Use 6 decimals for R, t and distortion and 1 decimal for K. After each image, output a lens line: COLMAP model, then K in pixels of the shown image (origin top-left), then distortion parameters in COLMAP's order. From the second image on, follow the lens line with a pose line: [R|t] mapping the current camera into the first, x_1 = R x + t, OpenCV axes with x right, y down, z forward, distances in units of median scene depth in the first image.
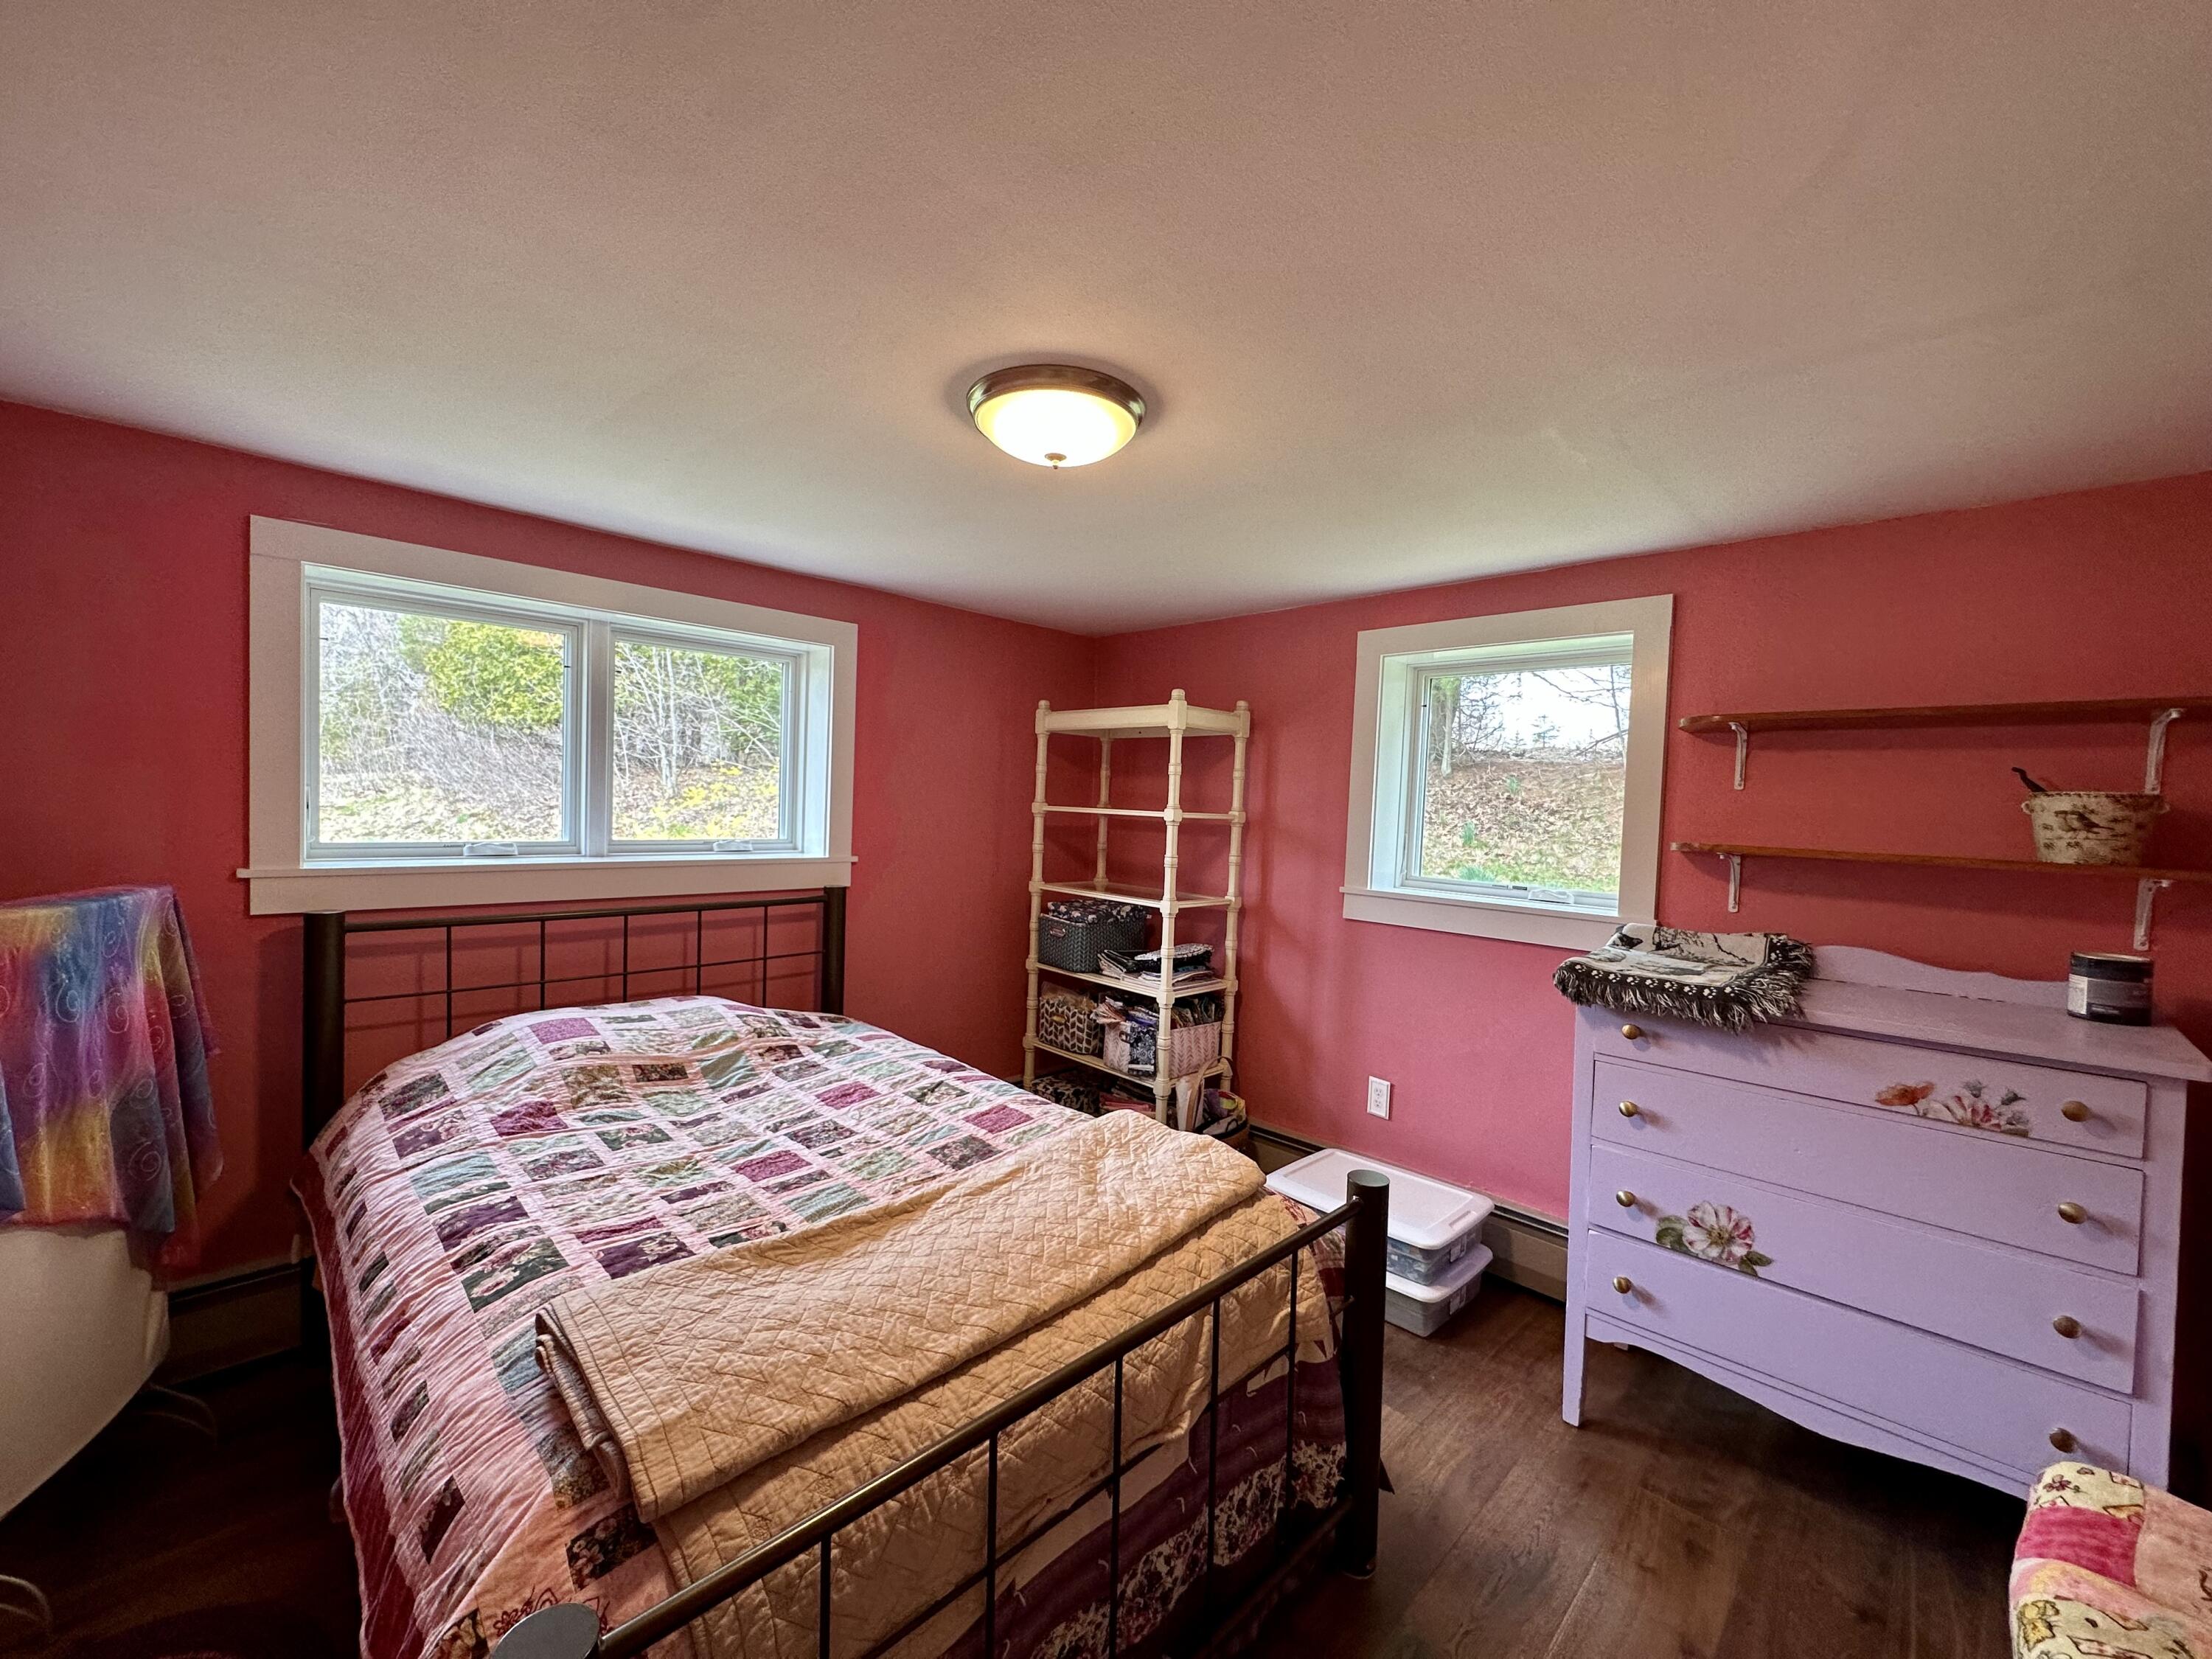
lens RADIAL K [[884.0, 0, 1102.1], [0, 884.0, 830.6], [0, 0, 1]] dist [-0.010404, 0.005966]
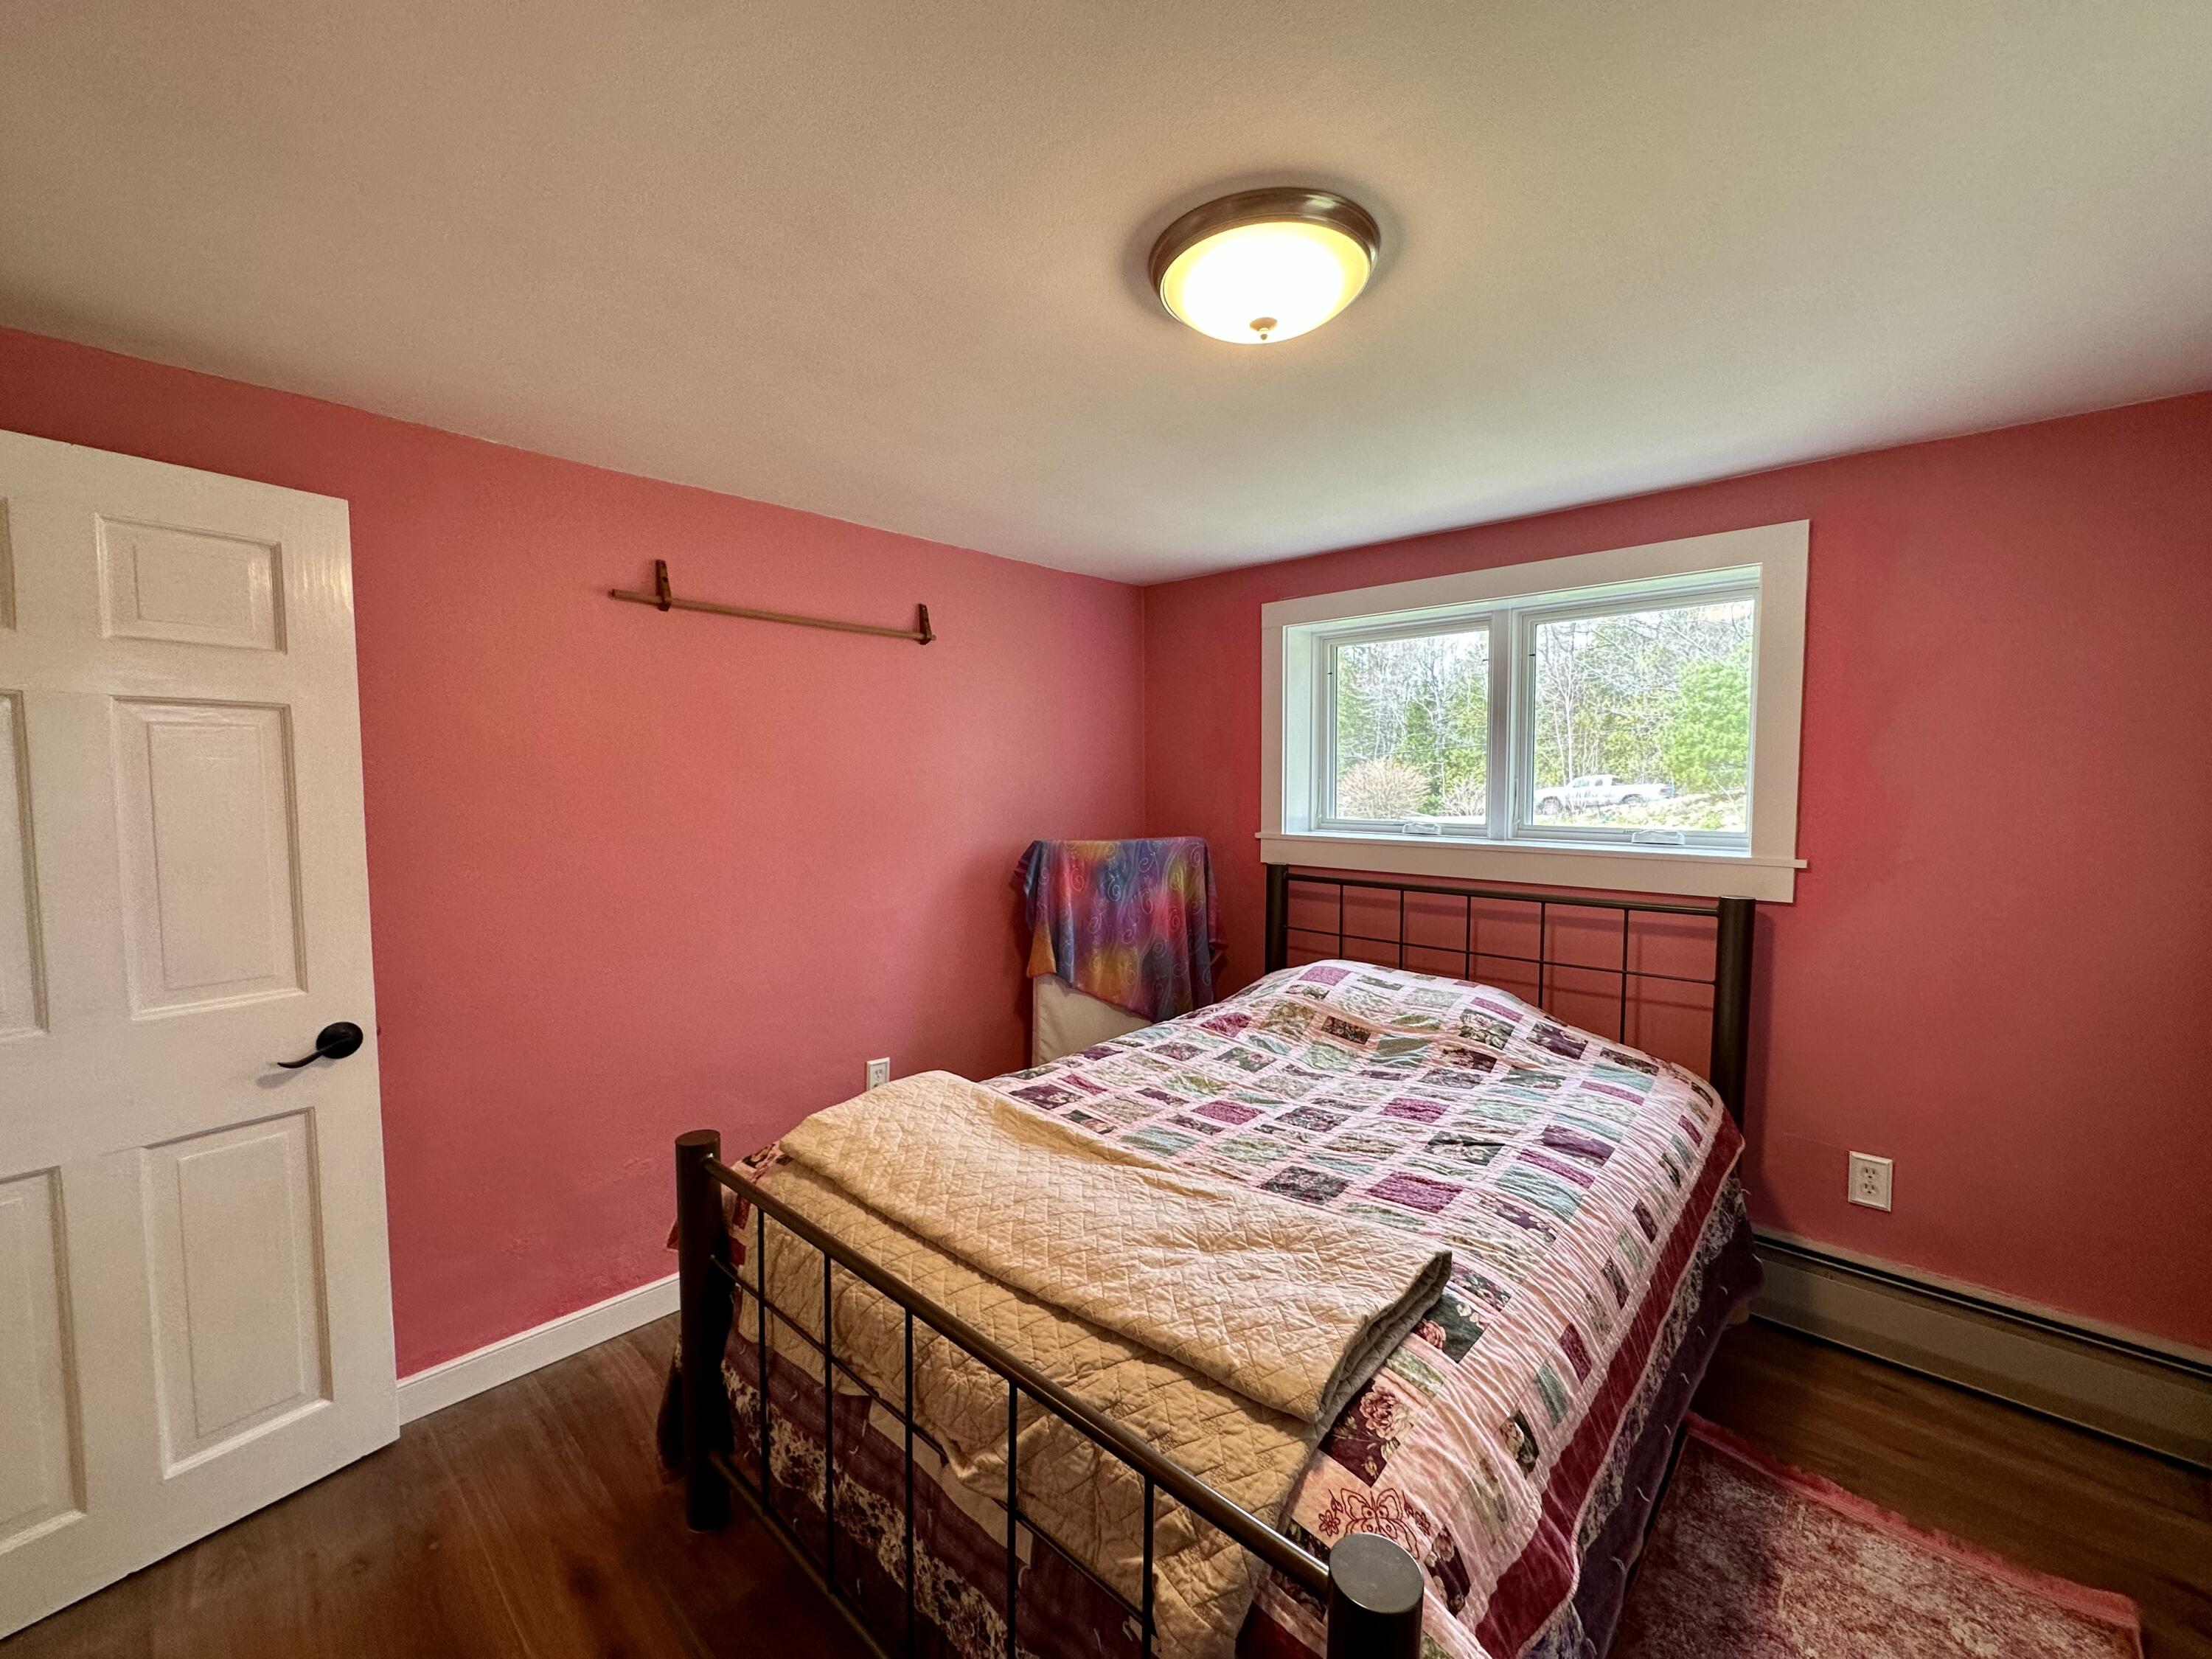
lens RADIAL K [[884.0, 0, 1102.1], [0, 884.0, 830.6], [0, 0, 1]] dist [-0.010404, 0.005966]
pose [[0.041236, 0.028640, -0.998739, 0.635000], [-0.030801, 0.999150, 0.027380, 0.007639], [0.998675, 0.029633, 0.042083, 0.719838]]
